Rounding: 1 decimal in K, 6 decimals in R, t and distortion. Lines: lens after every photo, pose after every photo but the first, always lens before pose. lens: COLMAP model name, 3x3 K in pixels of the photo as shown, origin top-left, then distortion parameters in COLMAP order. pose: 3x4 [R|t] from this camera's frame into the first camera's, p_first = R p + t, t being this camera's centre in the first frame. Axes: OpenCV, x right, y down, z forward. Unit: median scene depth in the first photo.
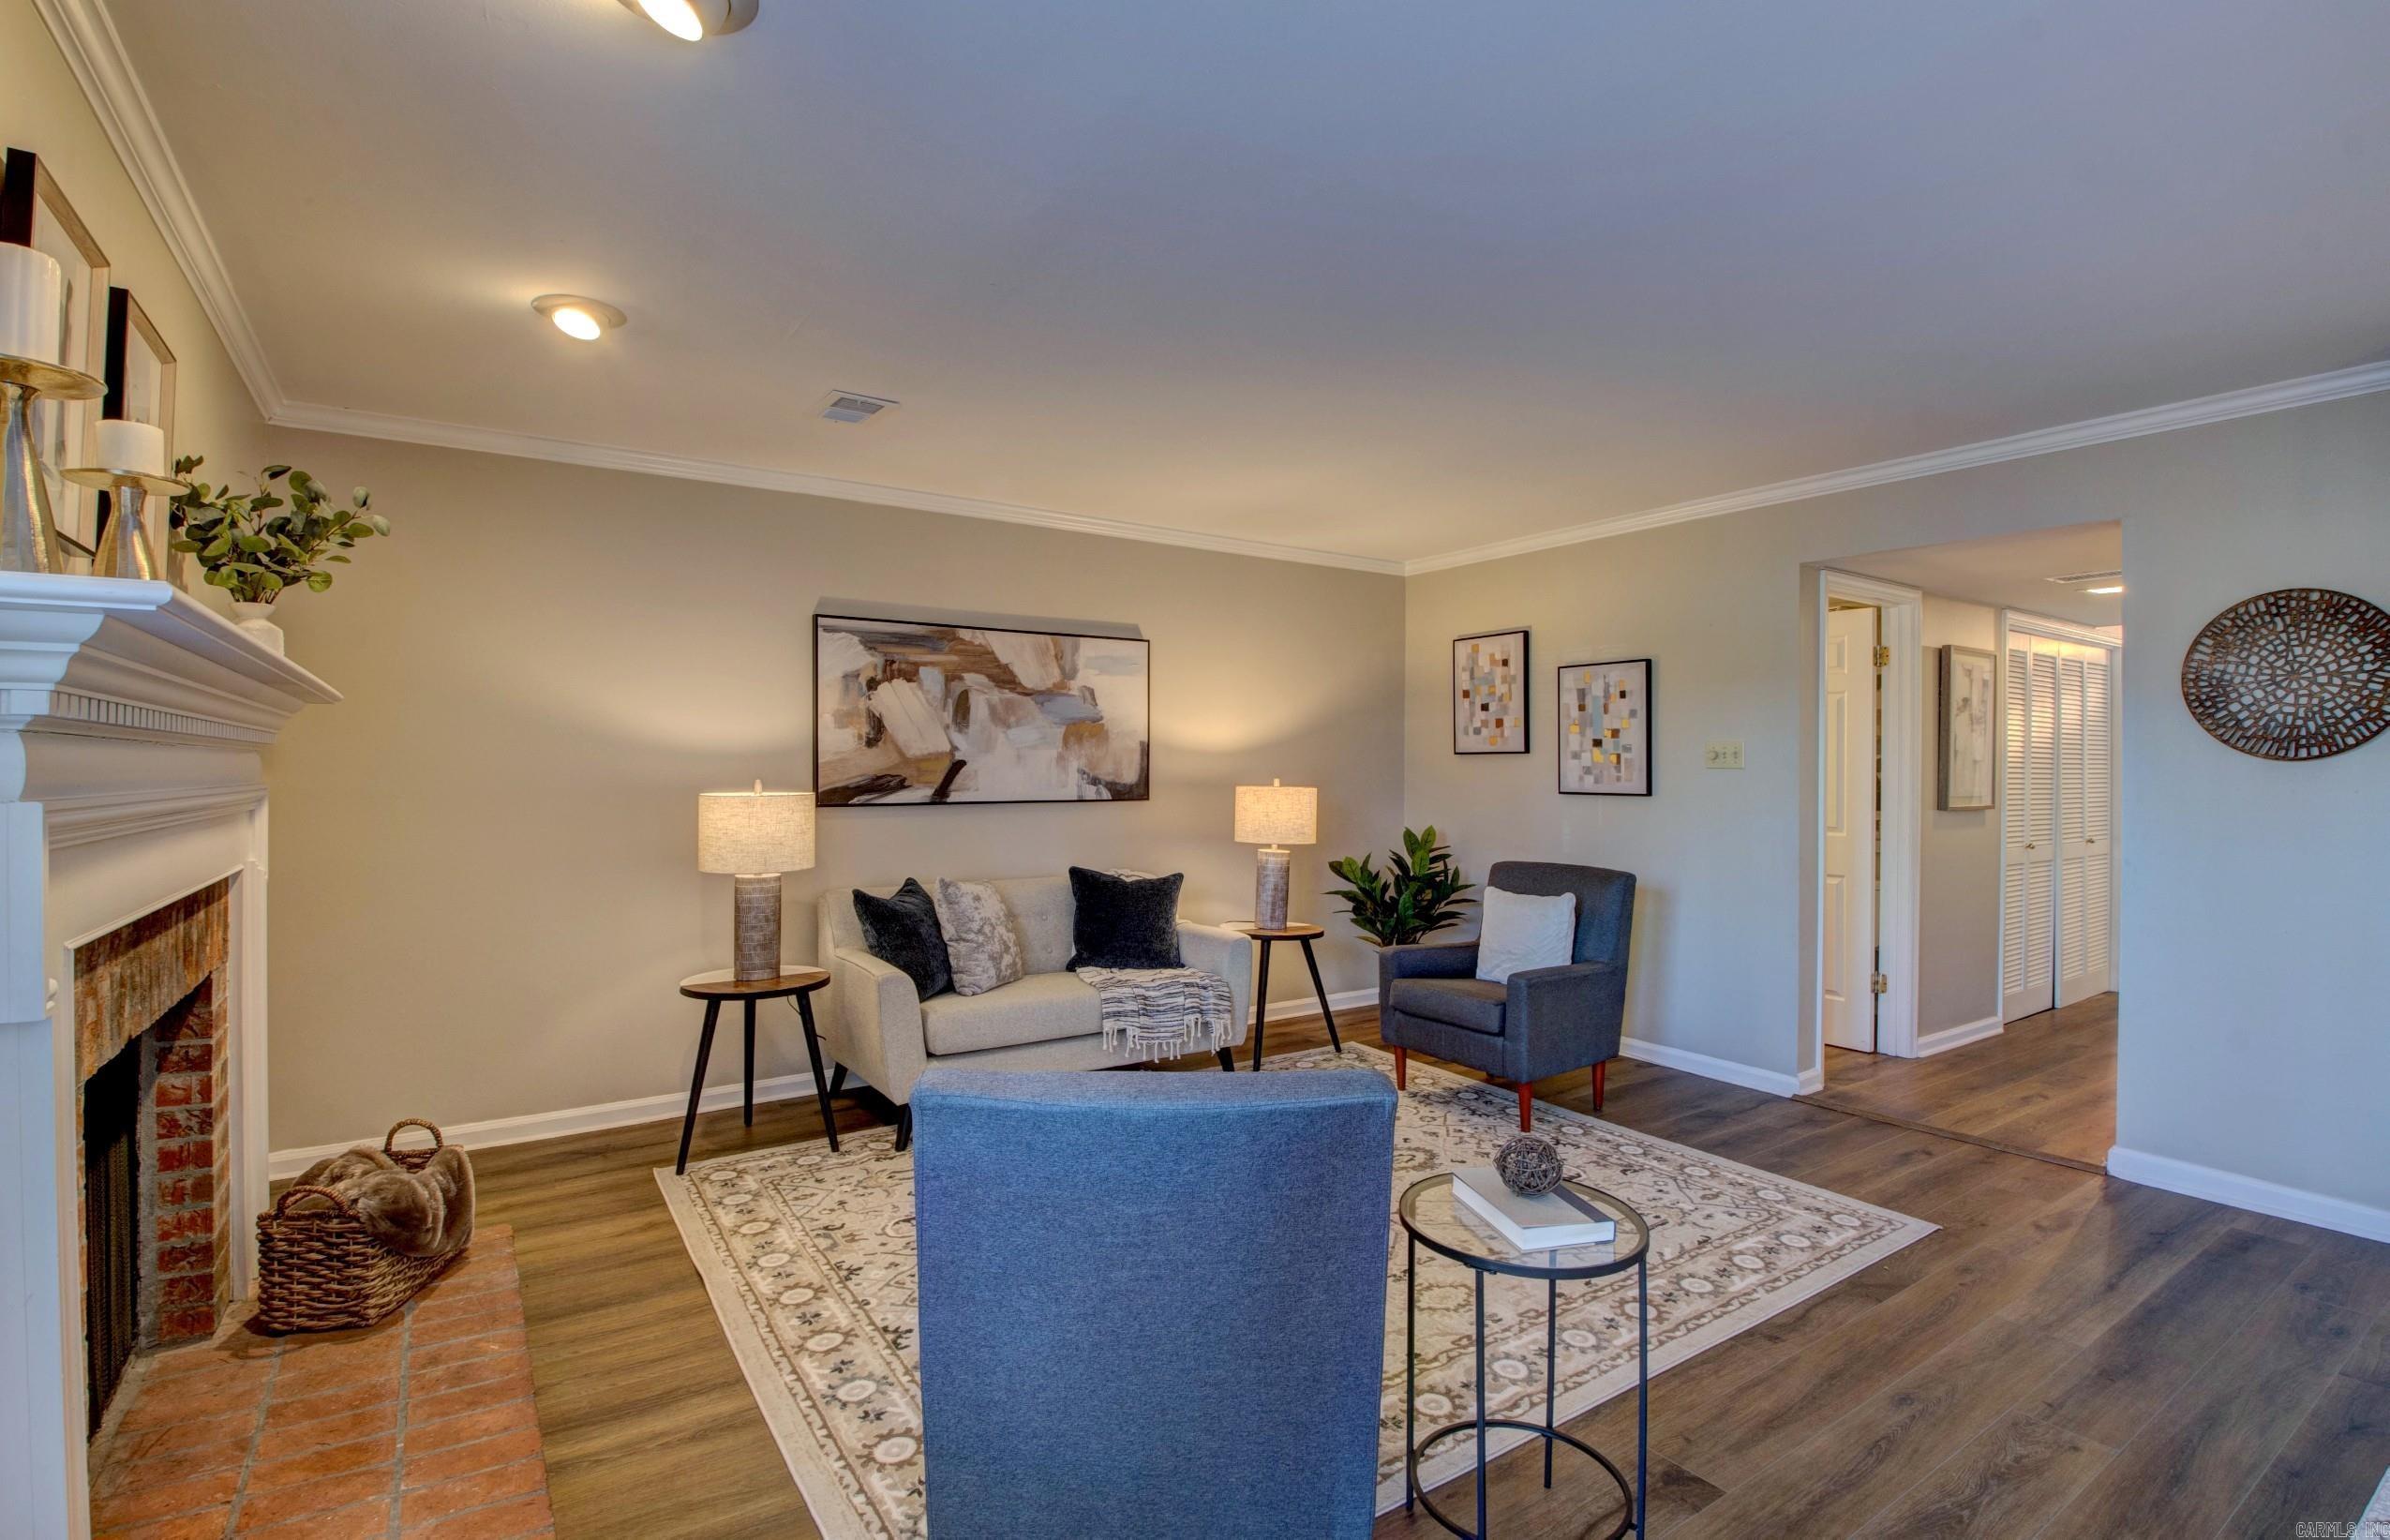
lens RADIAL K [[1106.5, 0, 1153.4], [0, 1106.5, 762.2], [0, 0, 1]] dist [0.002818, -0.019518]
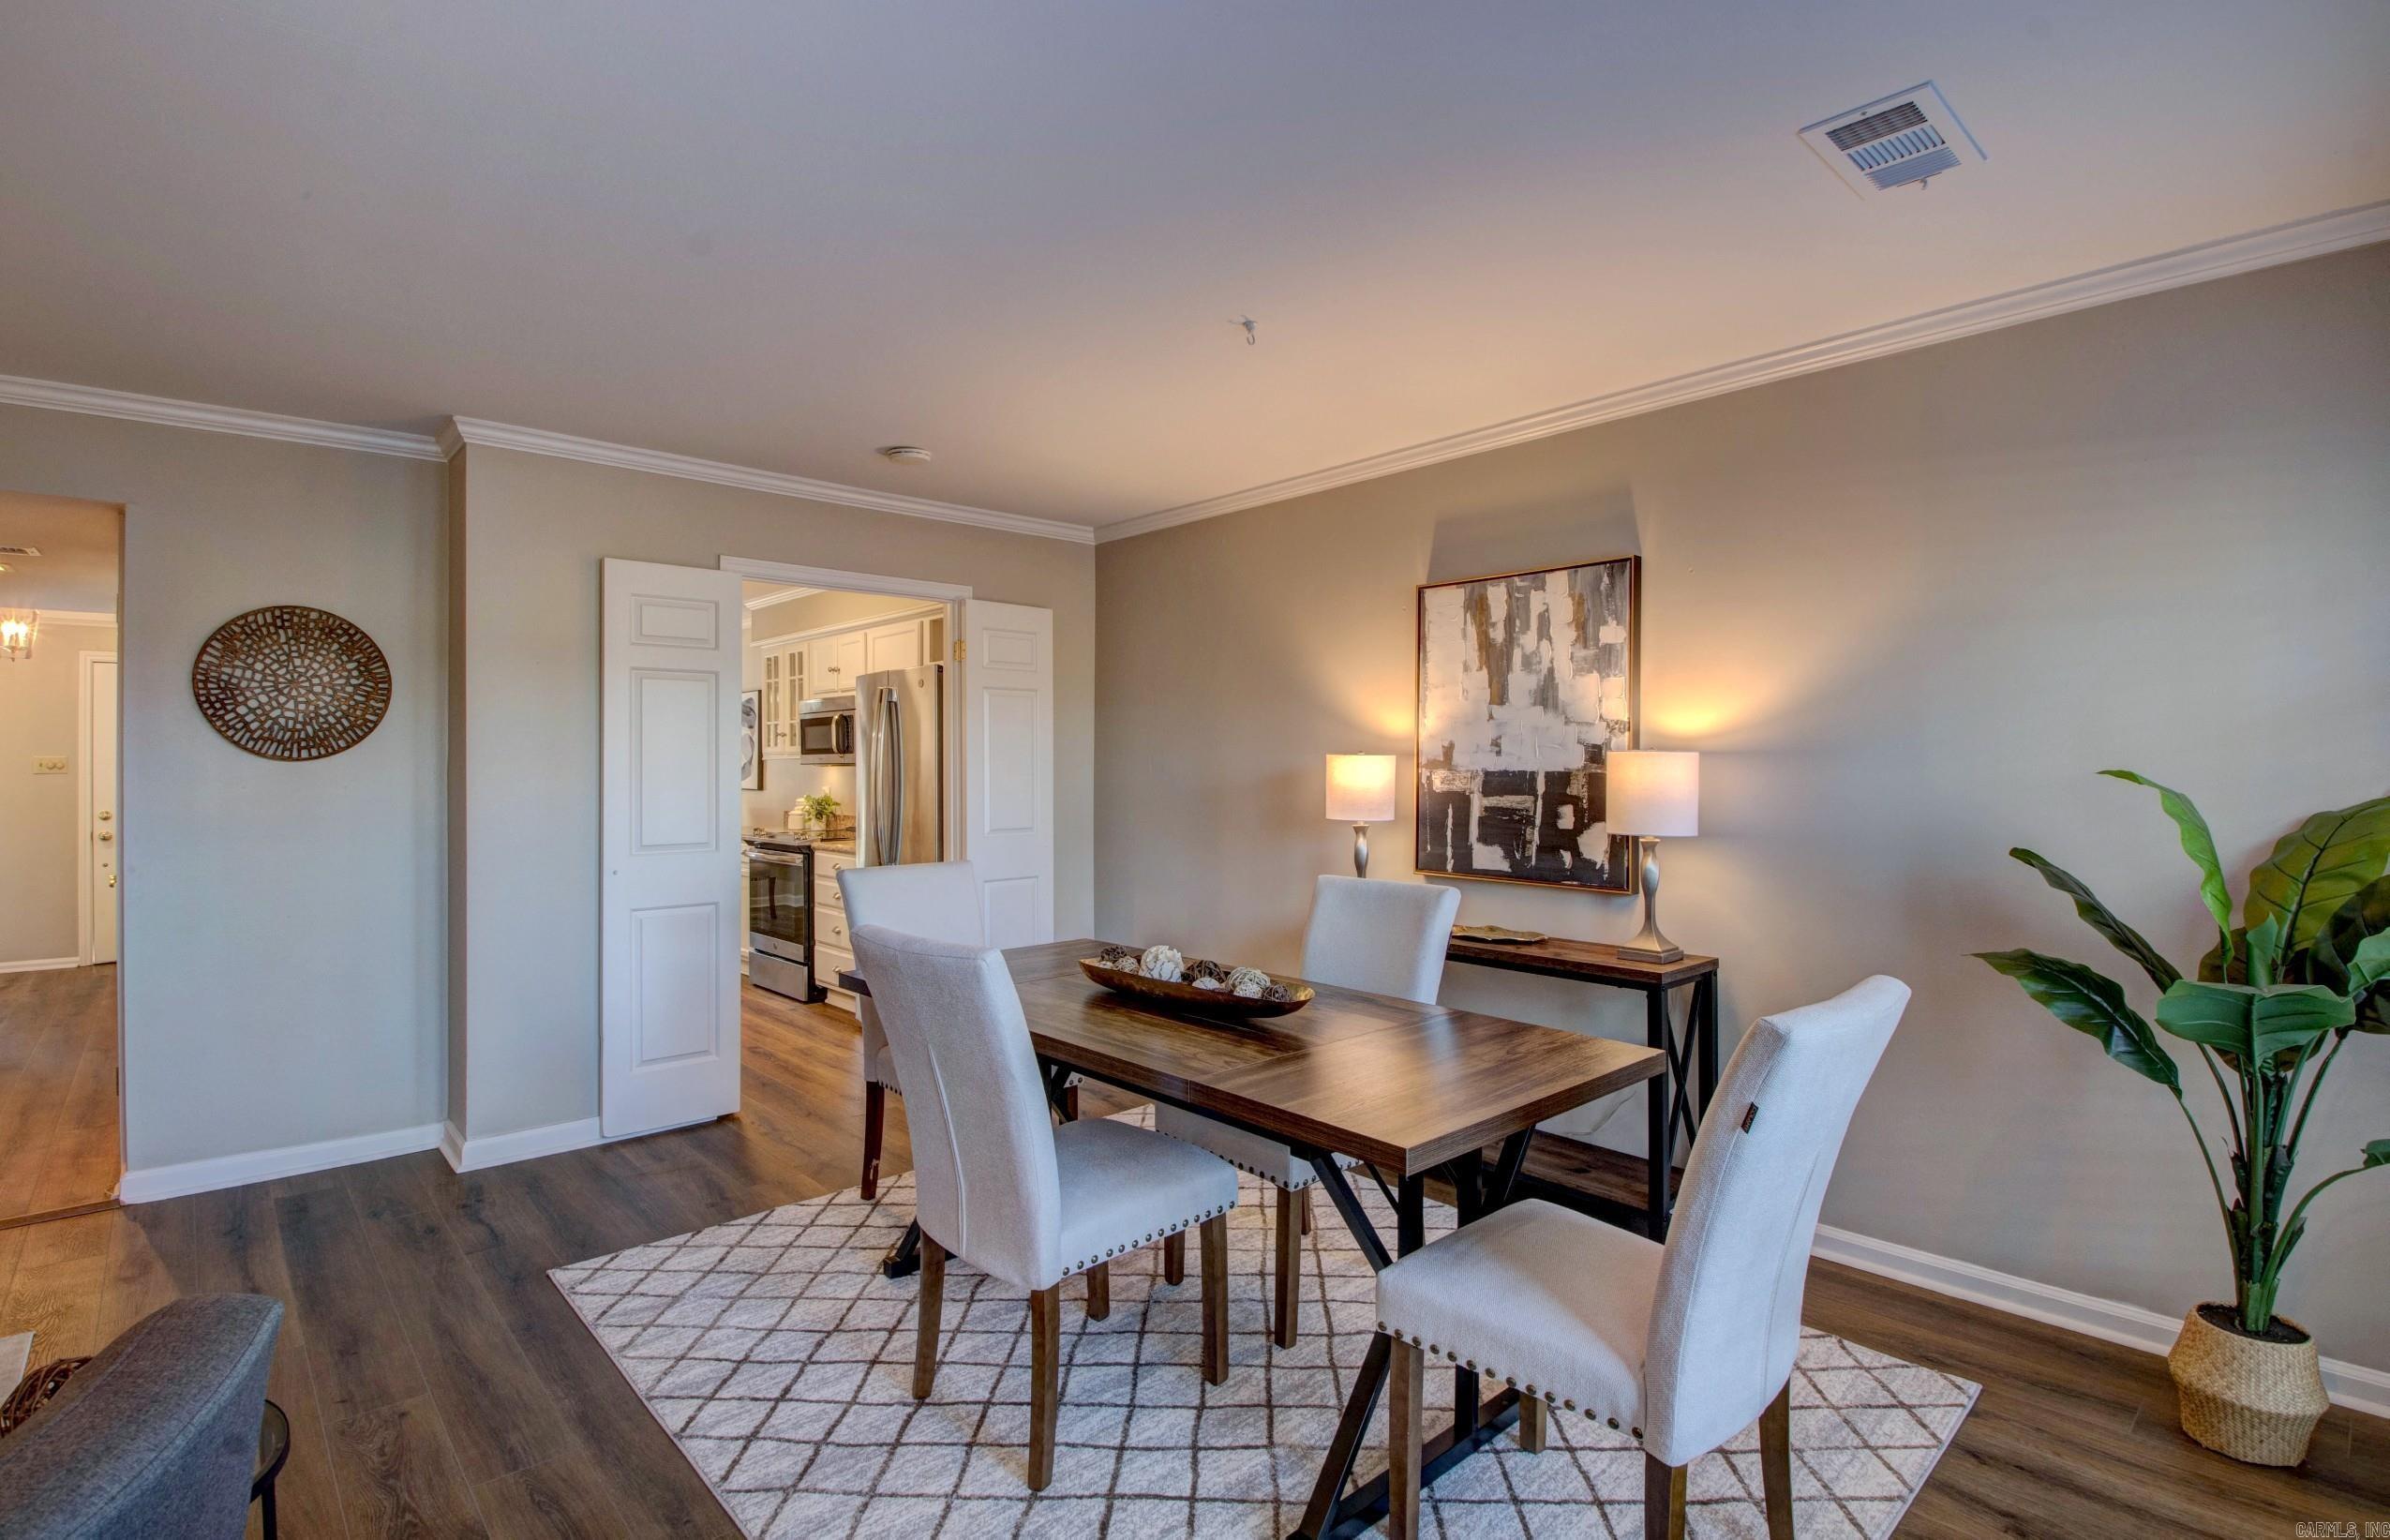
lens RADIAL K [[1143.9, 0, 1193.5], [0, 1143.9, 758.6], [0, 0, 1]] dist [-0.002236, -0.015026]
pose [[-0.183488, -0.000432, 0.983022, -0.192852], [0.002102, 0.999997, 0.000832, -0.001938], [-0.983020, 0.002219, -0.183487, 0.228855]]
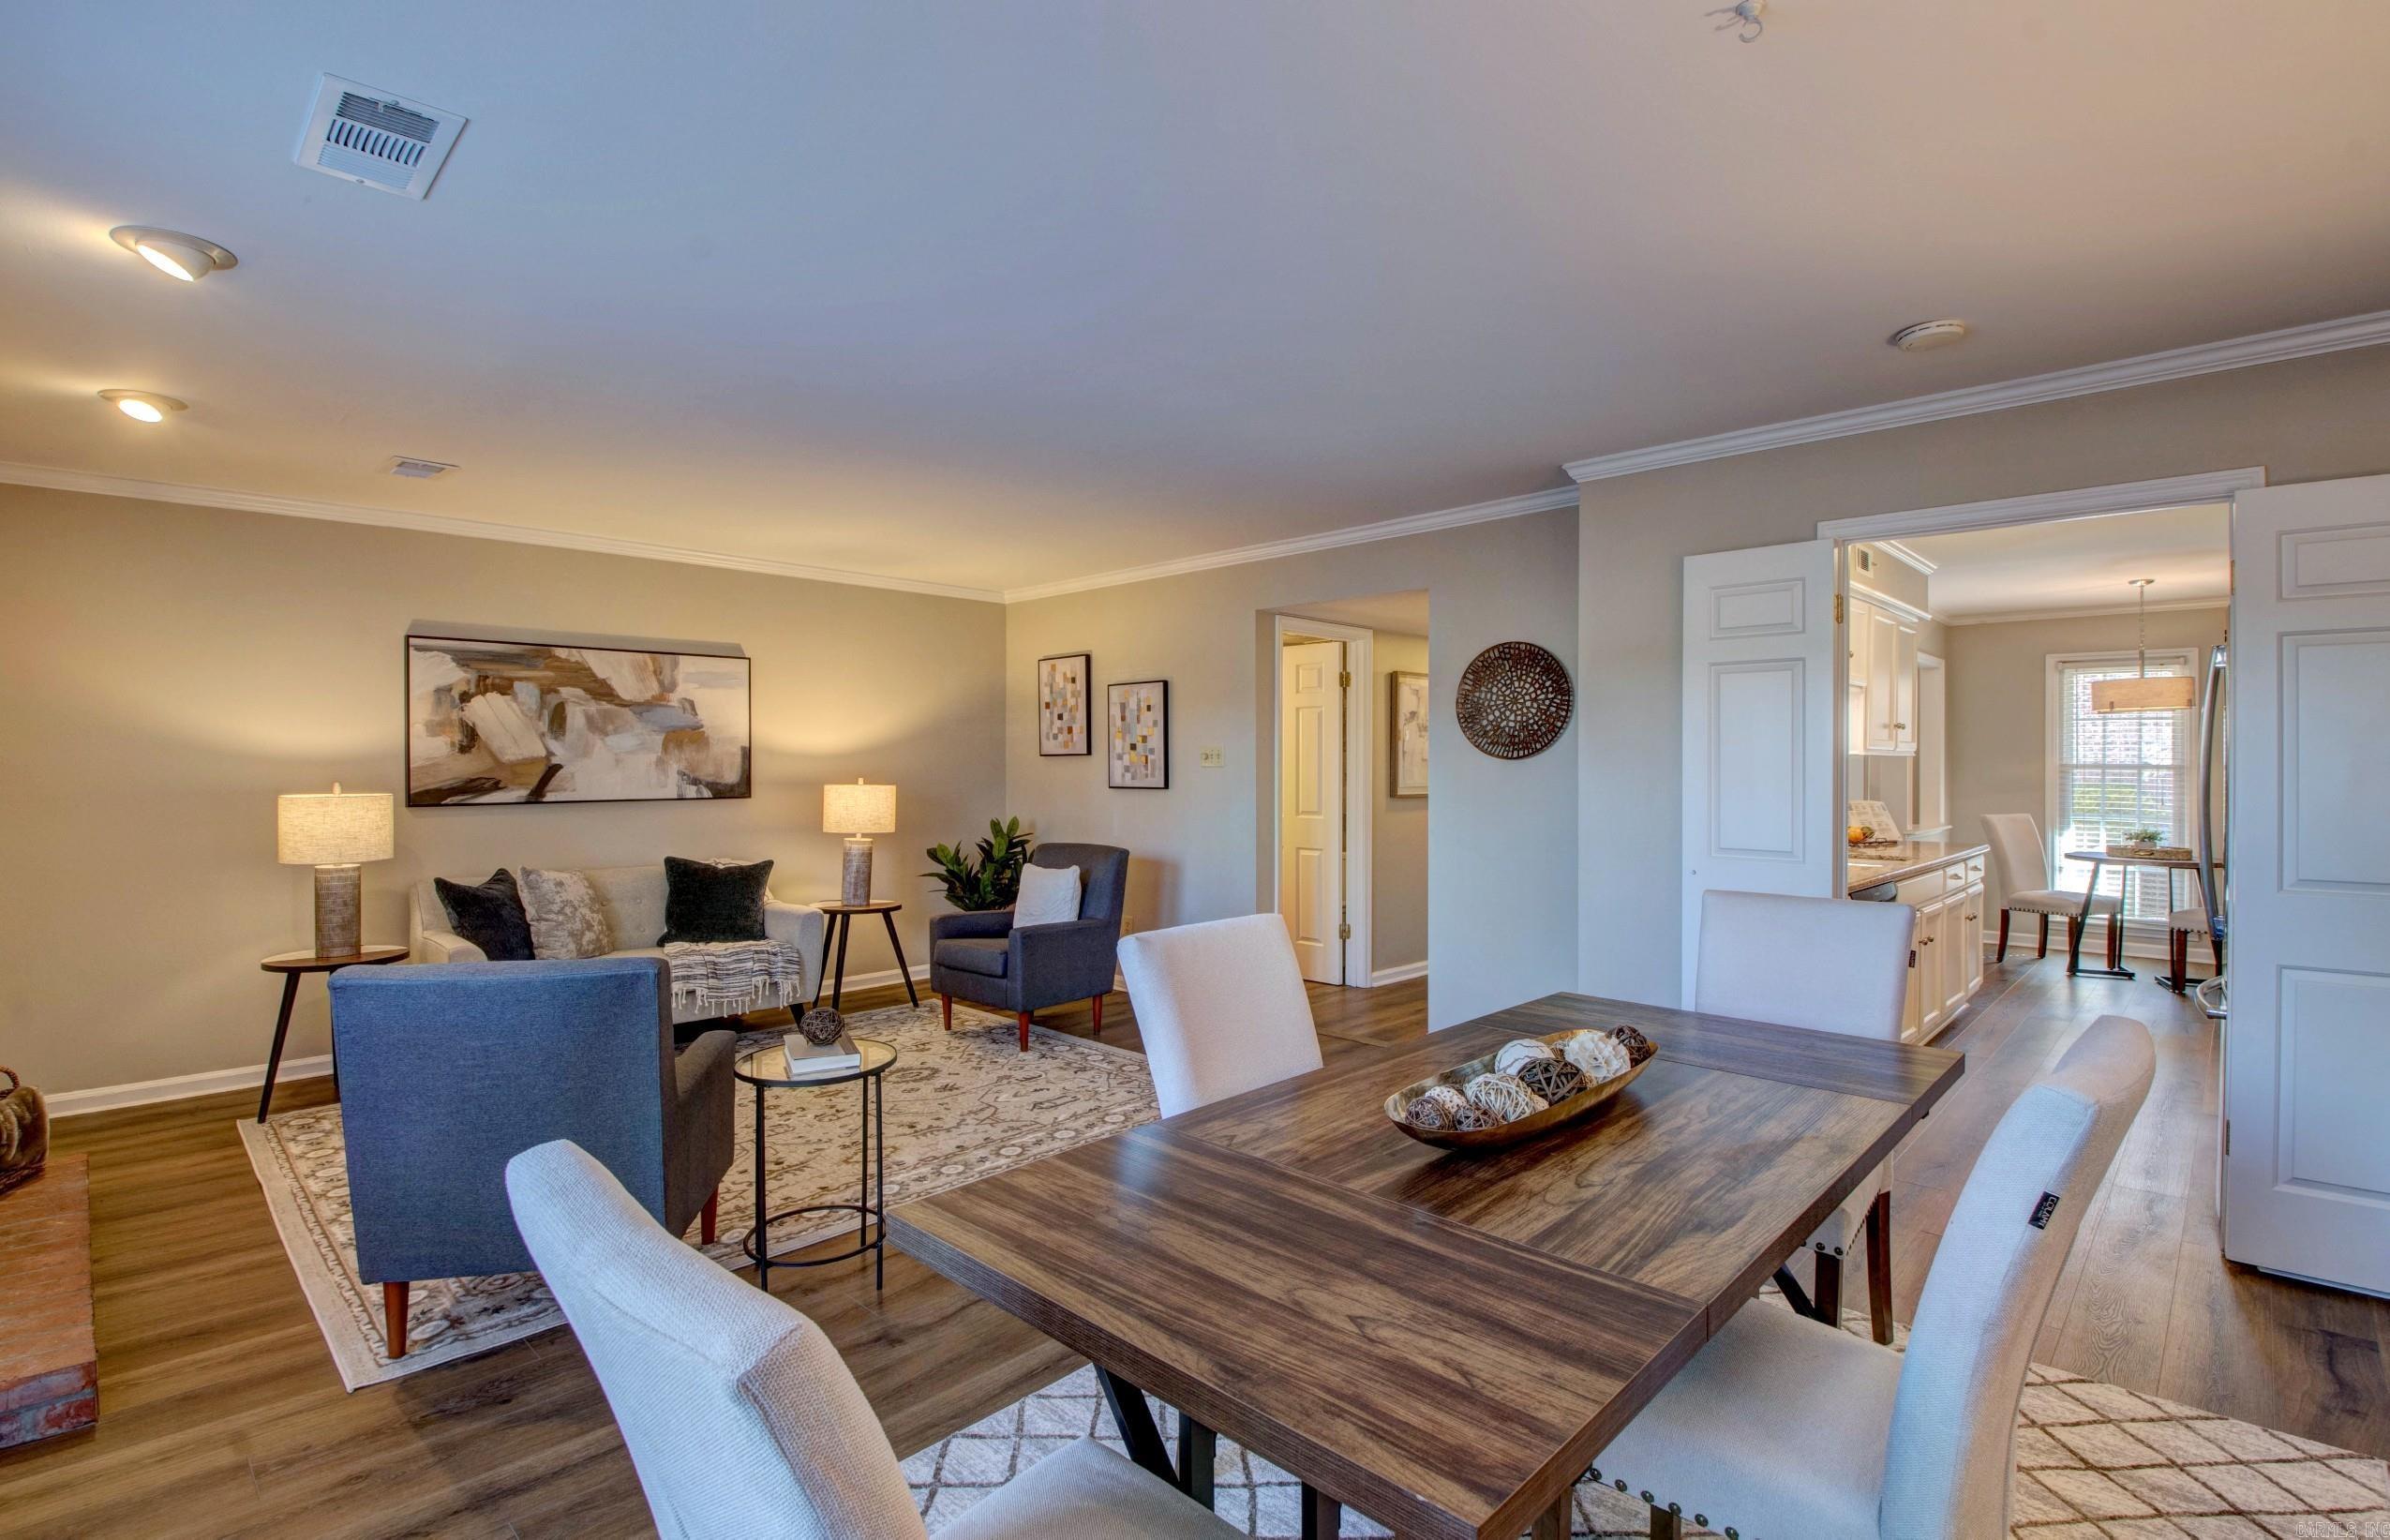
lens RADIAL K [[1121.0, 0, 1182.5], [0, 1121.0, 756.4], [0, 0, 1]] dist [0.006109, -0.018759]
pose [[0.974269, -0.004927, 0.225337, 0.204420], [0.006057, 0.999972, -0.004323, -0.001060], [-0.225309, 0.005577, 0.974271, -0.278460]]
